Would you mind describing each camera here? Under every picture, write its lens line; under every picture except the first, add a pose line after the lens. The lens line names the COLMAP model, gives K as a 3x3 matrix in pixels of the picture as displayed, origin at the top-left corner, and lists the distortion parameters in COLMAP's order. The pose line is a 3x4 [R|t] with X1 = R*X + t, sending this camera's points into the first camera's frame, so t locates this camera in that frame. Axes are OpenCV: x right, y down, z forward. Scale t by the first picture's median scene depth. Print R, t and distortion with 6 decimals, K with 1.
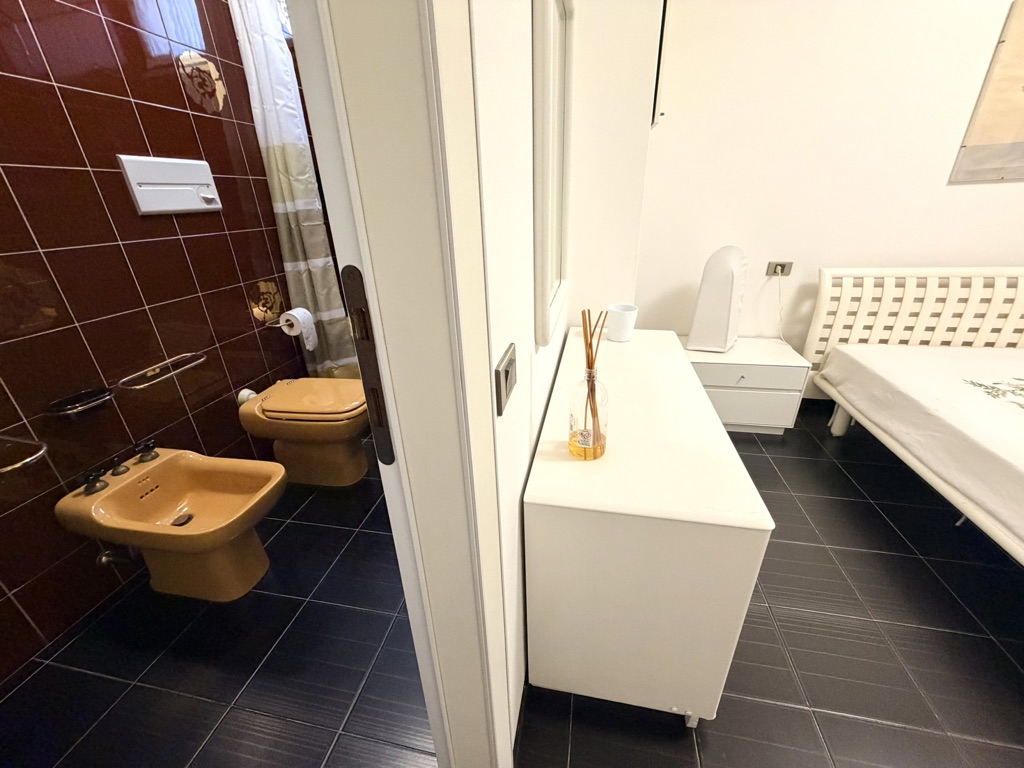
lens RADIAL K [[407.3, 0, 511.7], [0, 407.3, 385.3], [0, 0, 1]] dist [0.001730, -0.000082]
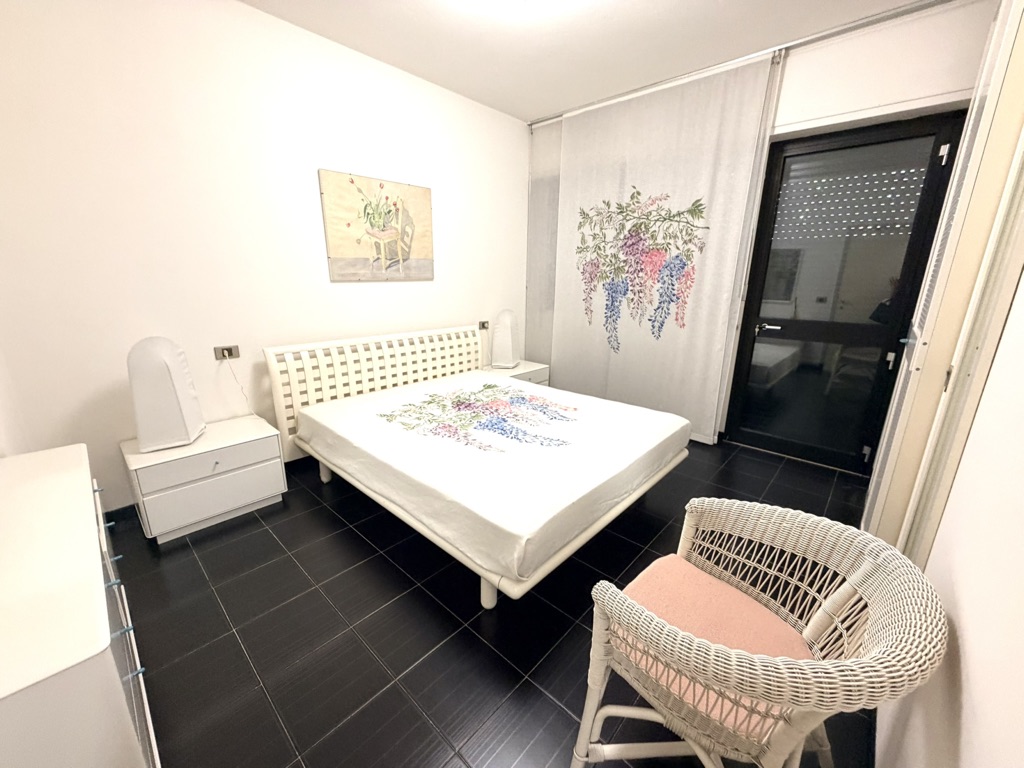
lens RADIAL K [[407.3, 0, 510.5], [0, 407.3, 384.6], [0, 0, 1]] dist [0.001730, -0.000082]
pose [[0.520211, -0.185764, 0.833590, 0.155723], [0.327127, 0.944958, 0.006434, 0.025857], [-0.788903, 0.269343, 0.552346, -0.143618]]
